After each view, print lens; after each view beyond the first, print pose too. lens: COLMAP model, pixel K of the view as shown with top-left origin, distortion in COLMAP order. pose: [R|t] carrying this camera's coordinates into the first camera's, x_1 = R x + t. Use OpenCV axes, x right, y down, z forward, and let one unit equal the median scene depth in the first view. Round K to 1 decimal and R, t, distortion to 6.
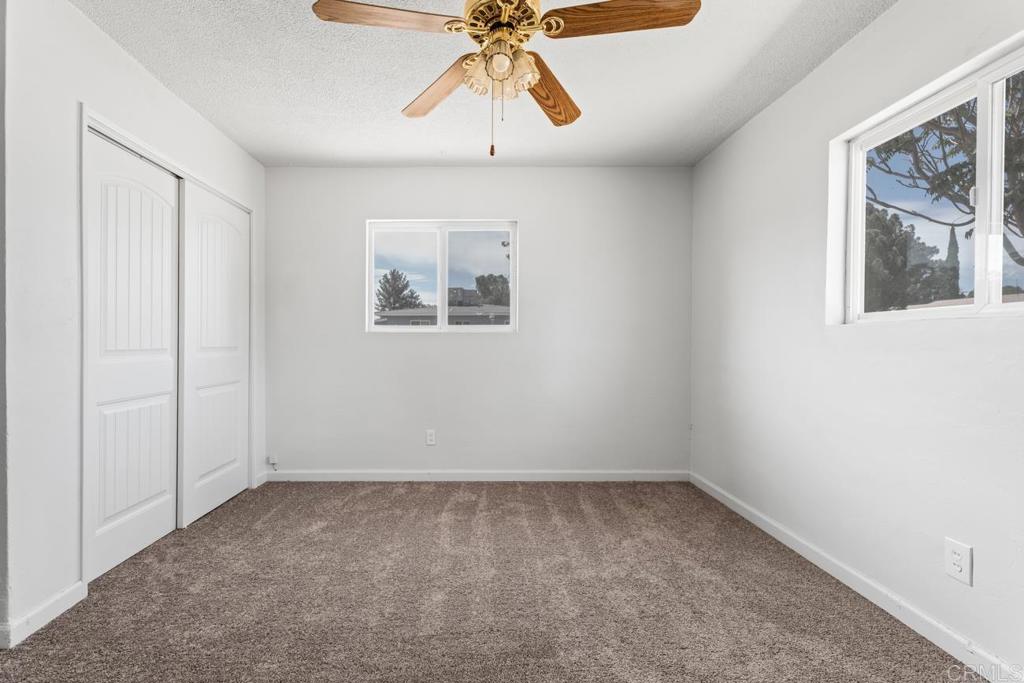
lens RADIAL K [[455.3, 0, 488.9], [0, 455.3, 347.6], [0, 0, 1]] dist [0.000663, -0.003146]
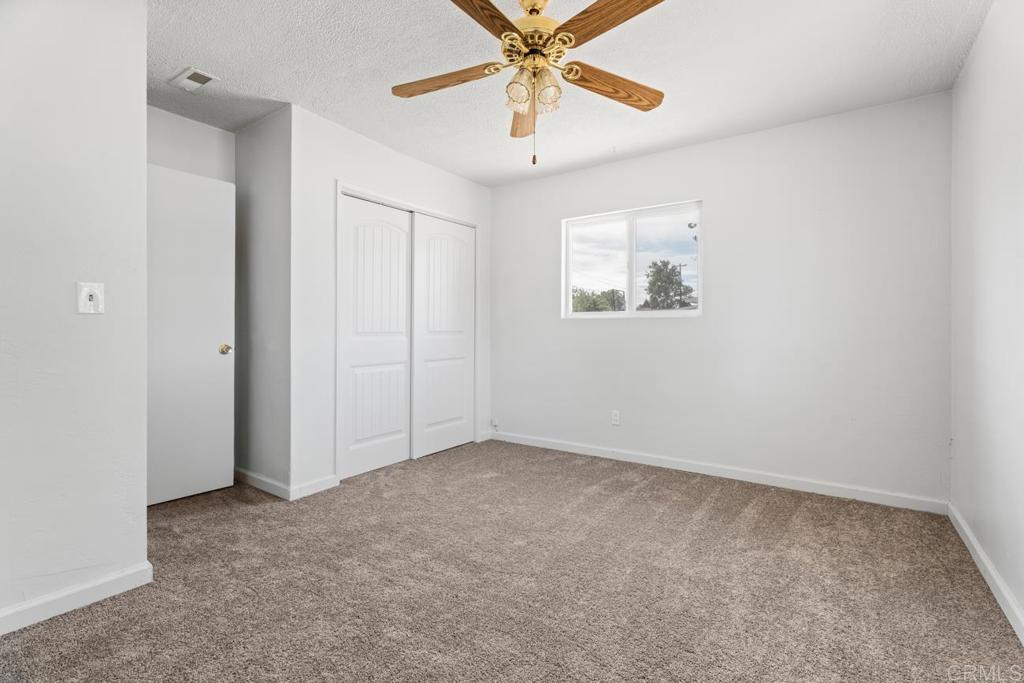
lens RADIAL K [[455.3, 0, 537.0], [0, 455.3, 330.1], [0, 0, 1]] dist [0.000663, -0.003146]
pose [[0.836853, 0.000757, -0.547426, 0.386336], [-0.006636, 0.999940, -0.008761, 0.006144], [0.547387, 0.010965, 0.836808, 0.022771]]
